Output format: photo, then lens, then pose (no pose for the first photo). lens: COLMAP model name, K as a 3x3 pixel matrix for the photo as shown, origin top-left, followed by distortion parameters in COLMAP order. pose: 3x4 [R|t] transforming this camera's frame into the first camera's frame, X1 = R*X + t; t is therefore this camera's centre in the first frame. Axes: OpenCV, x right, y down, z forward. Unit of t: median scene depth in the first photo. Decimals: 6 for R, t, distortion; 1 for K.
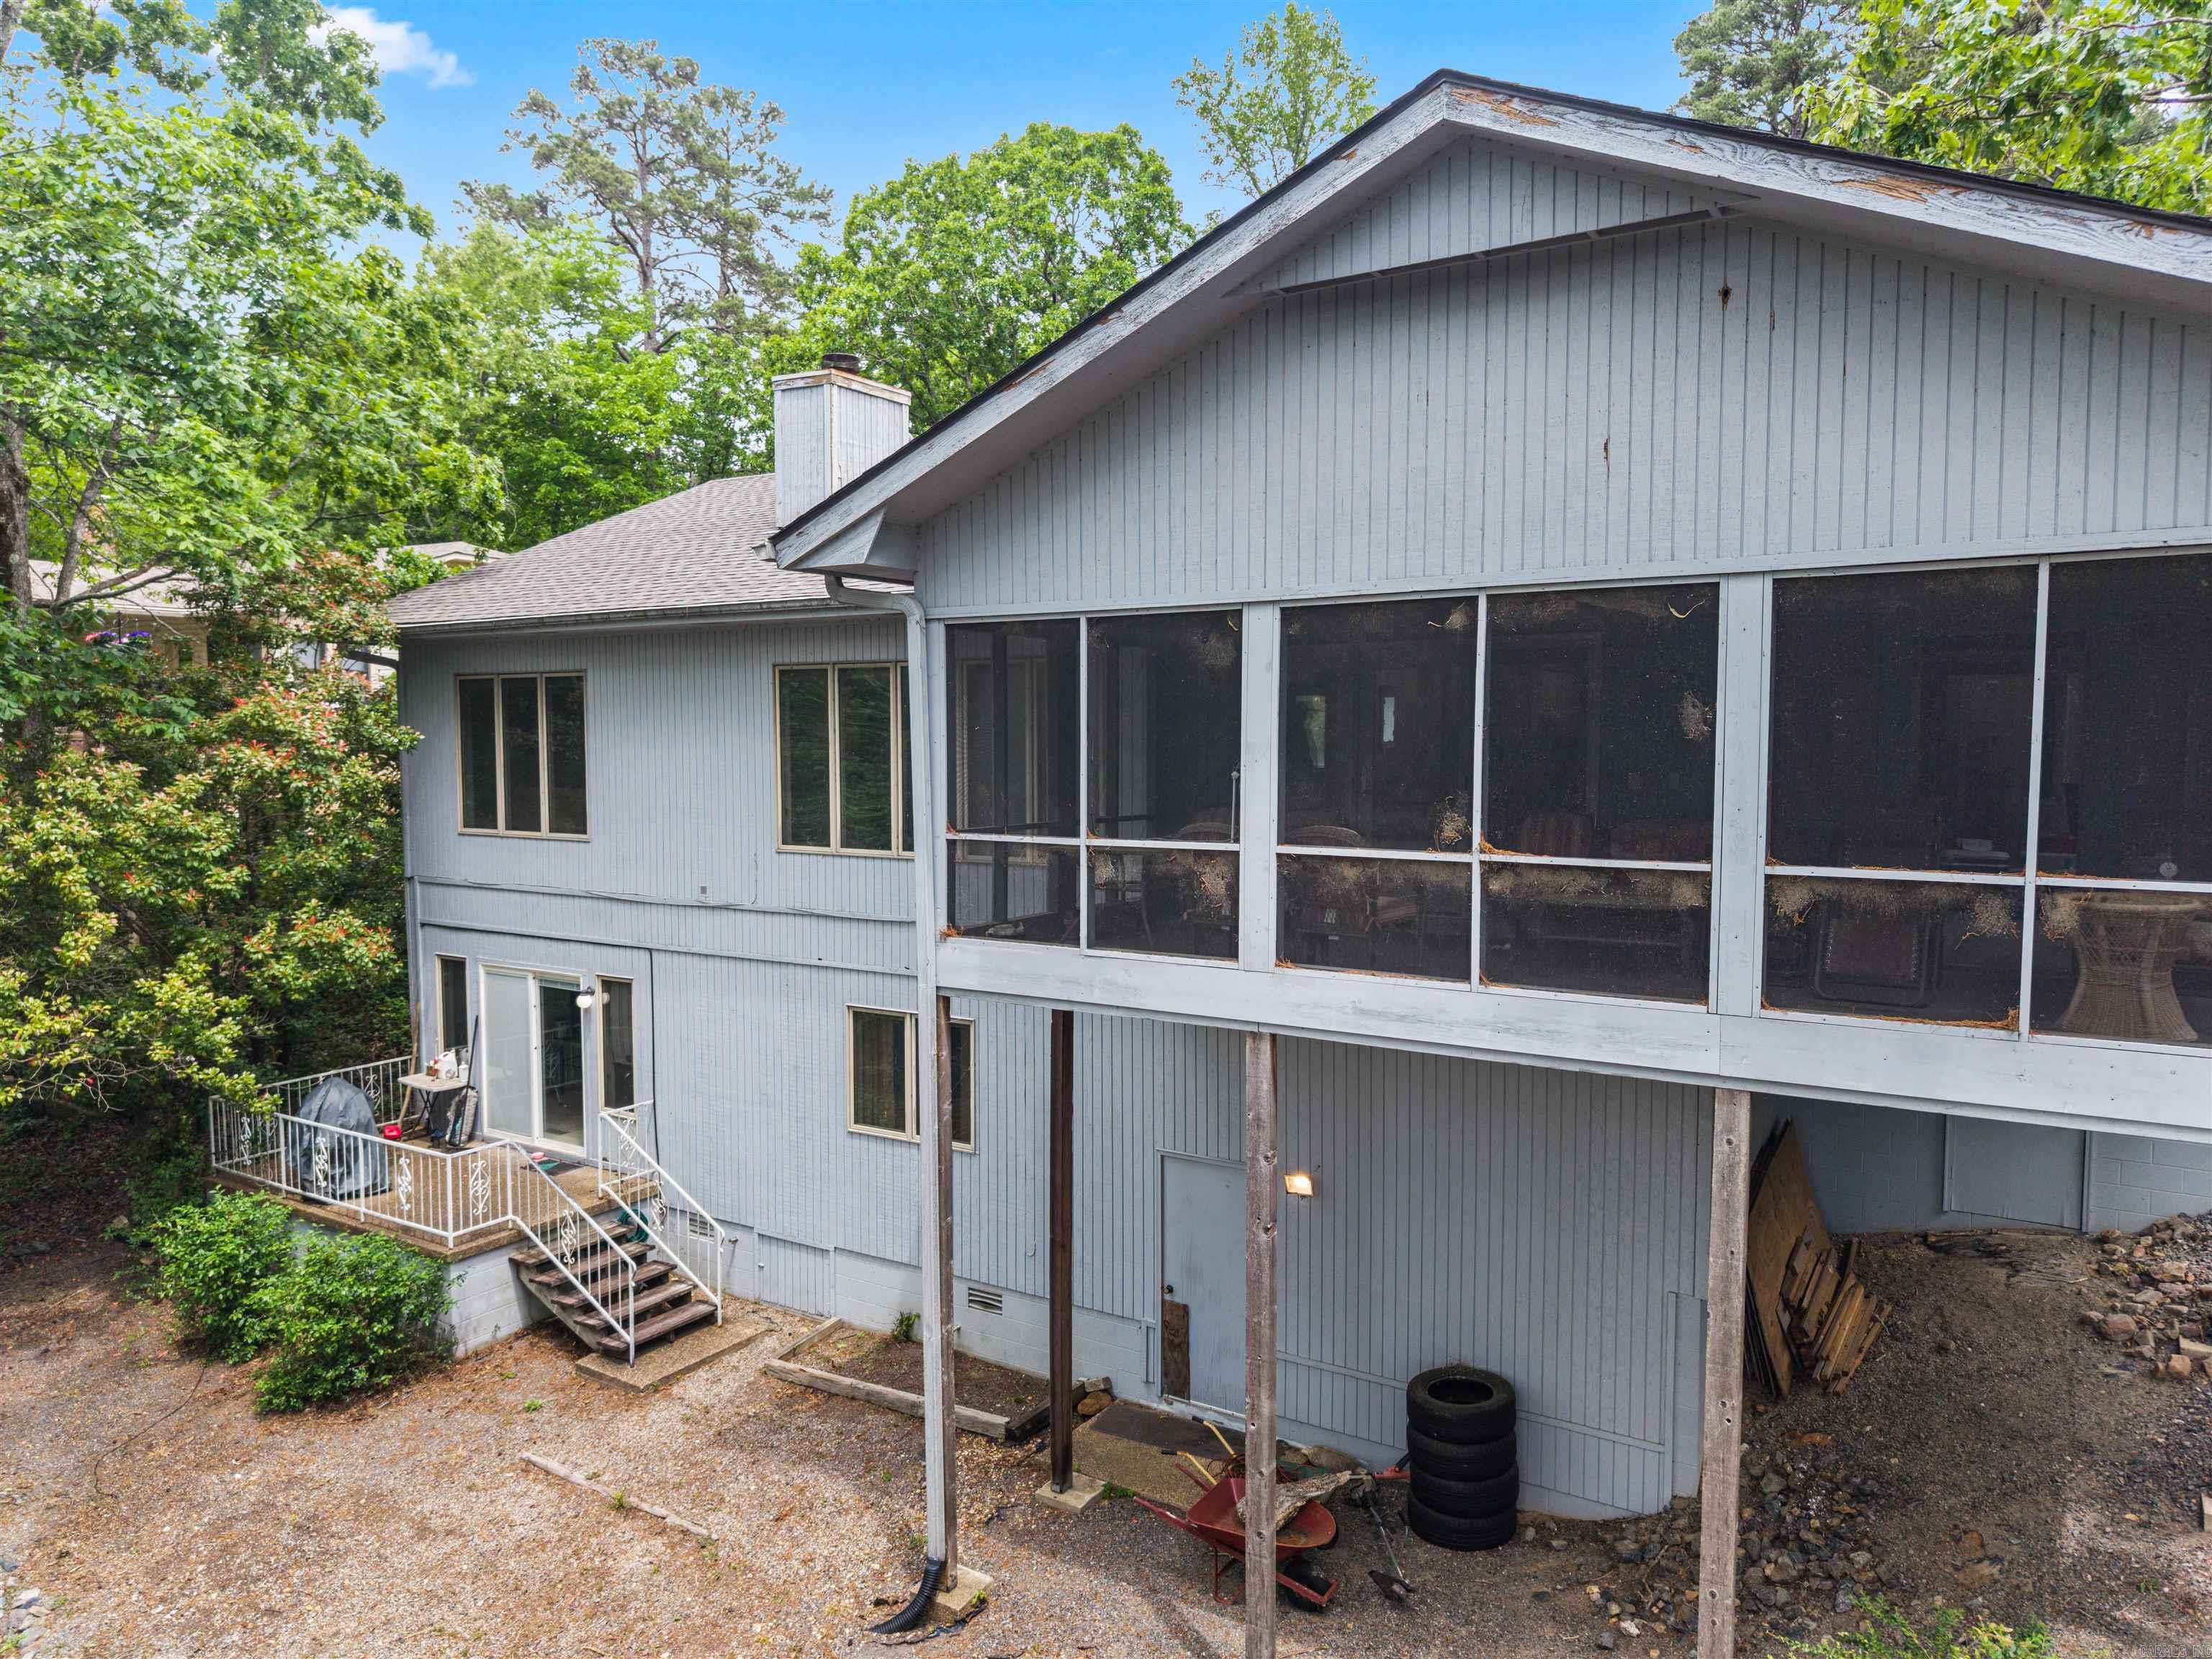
lens RADIAL K [[1465.4, 0, 1106.0], [0, 1465.4, 829.5], [0, 0, 1]] dist [0.044215, -0.042950]
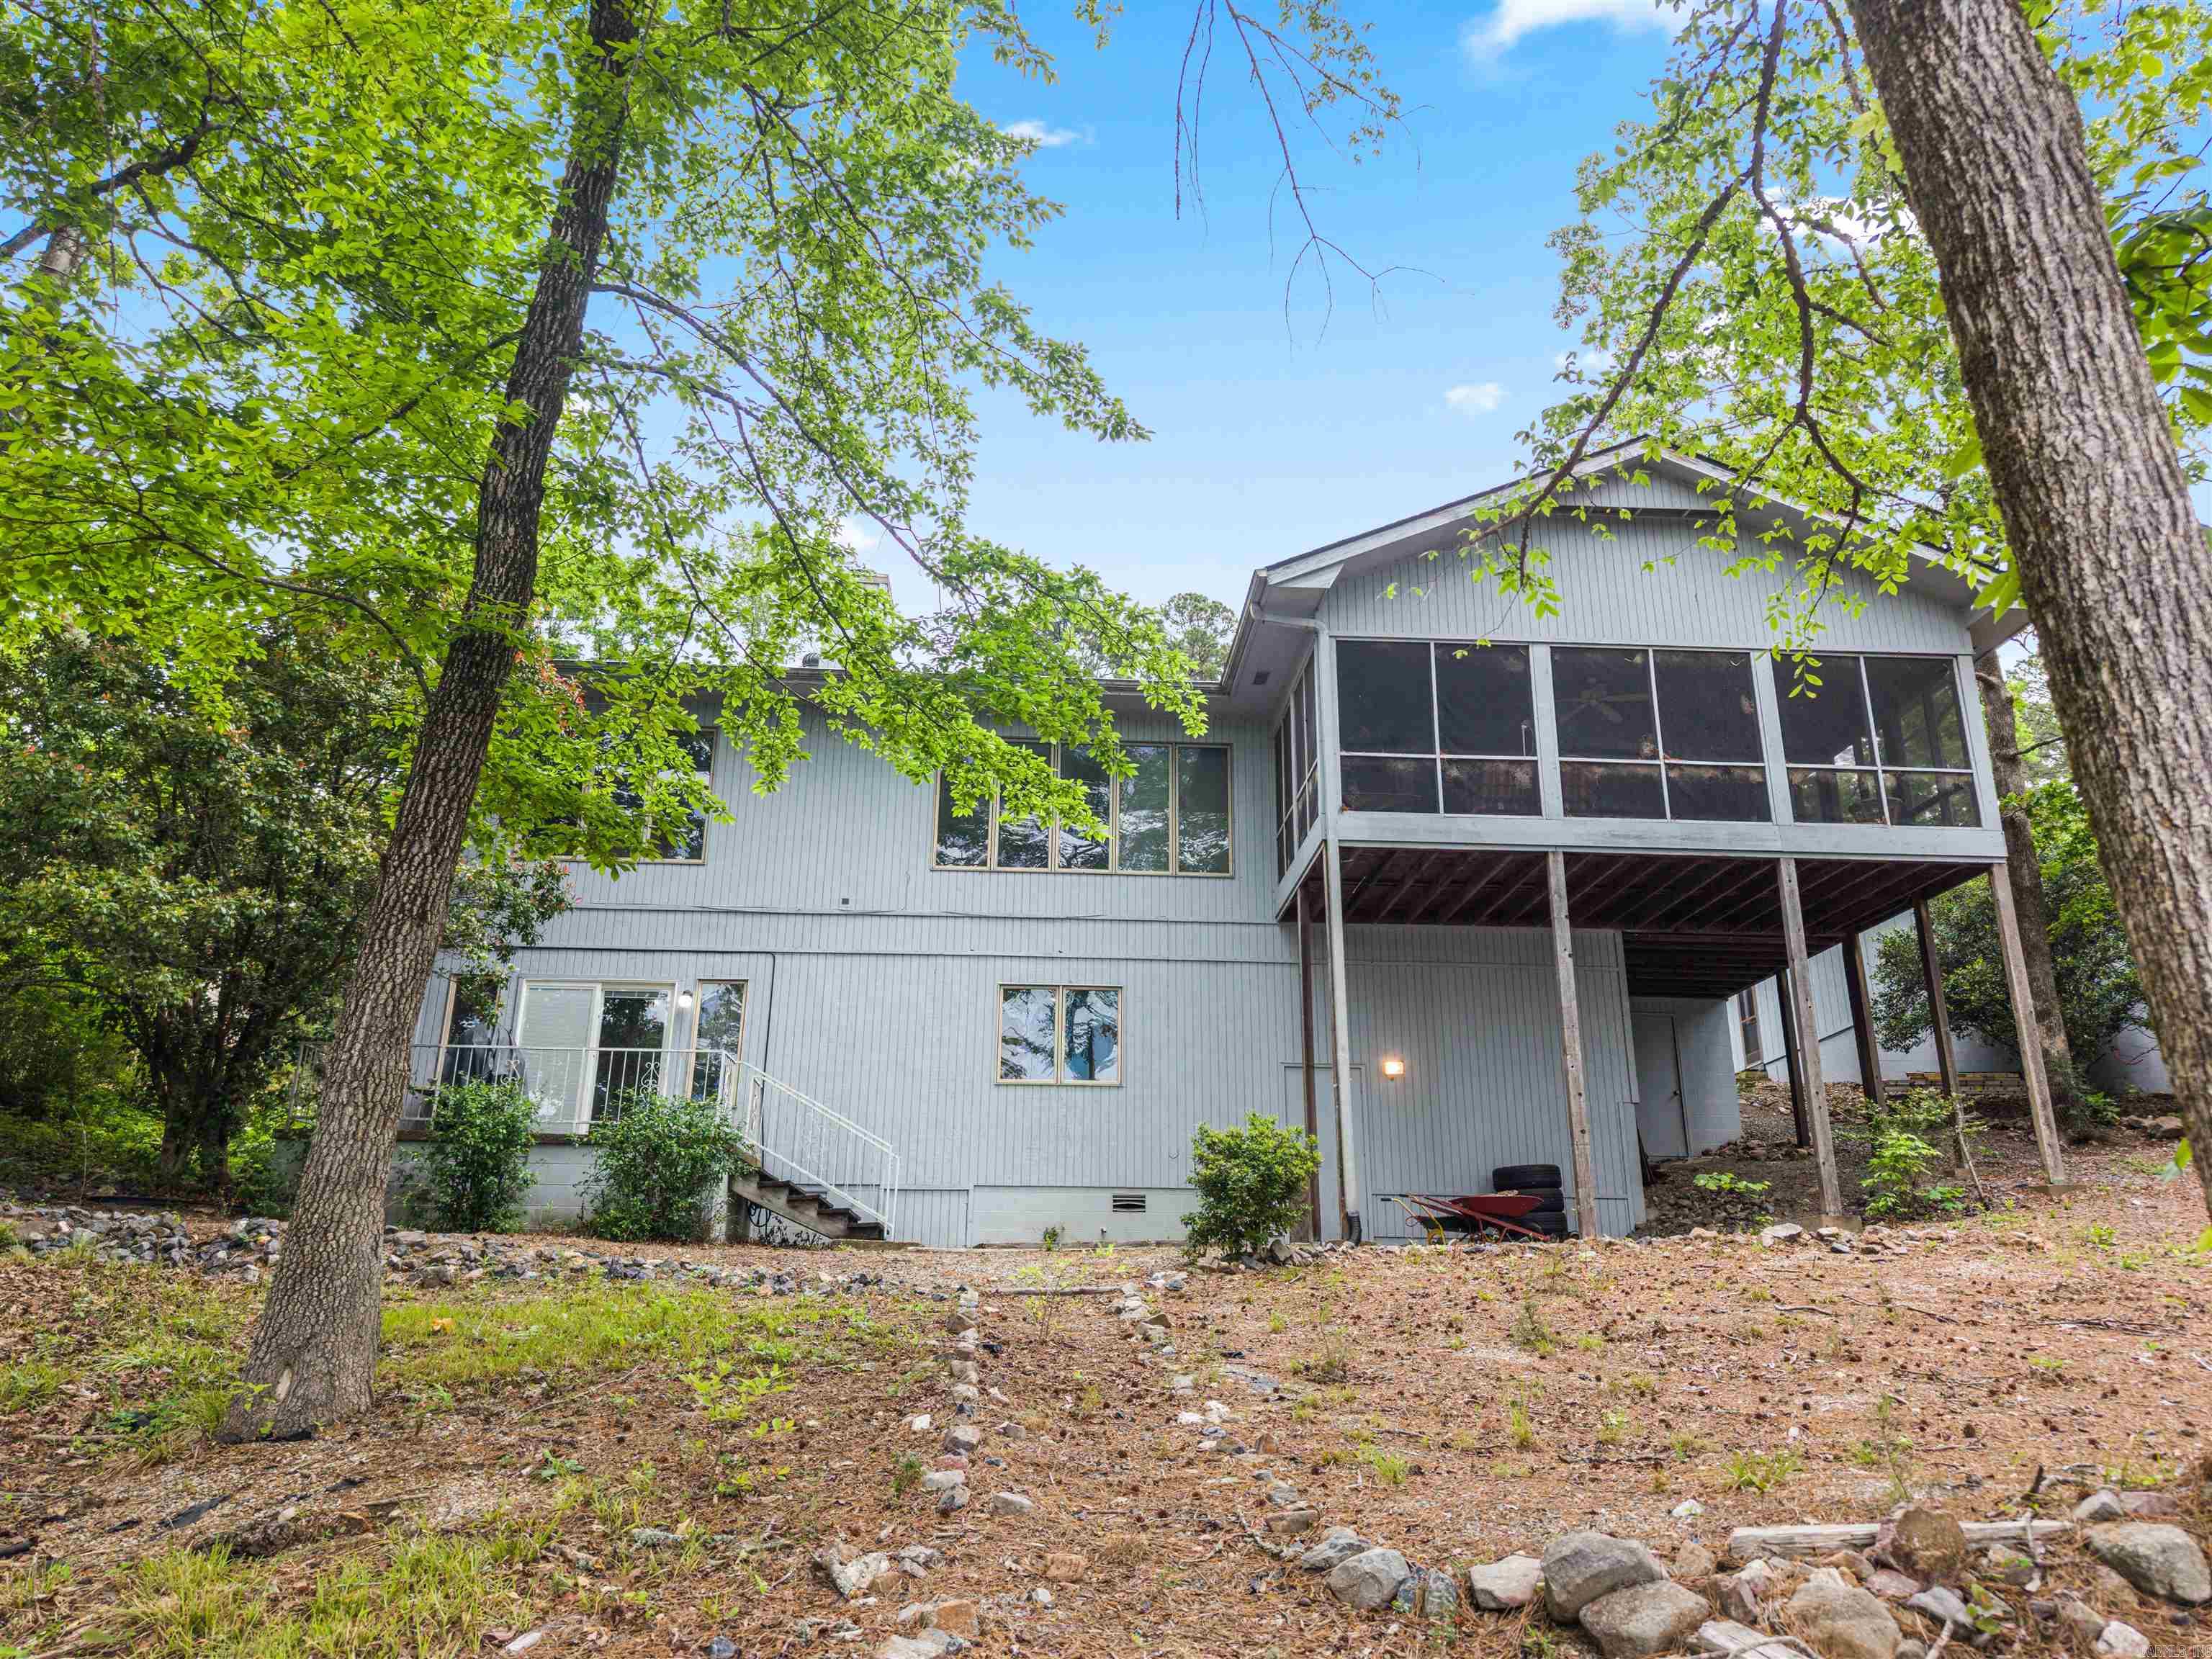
lens RADIAL K [[1490.2, 0, 1106.0], [0, 1490.2, 829.5], [0, 0, 1]] dist [0.059932, -0.039902]
pose [[0.816261, 0.192595, 0.544633, -0.877165], [0.024342, 0.930484, -0.365524, 0.495815], [-0.577170, 0.311621, 0.754829, -0.075104]]
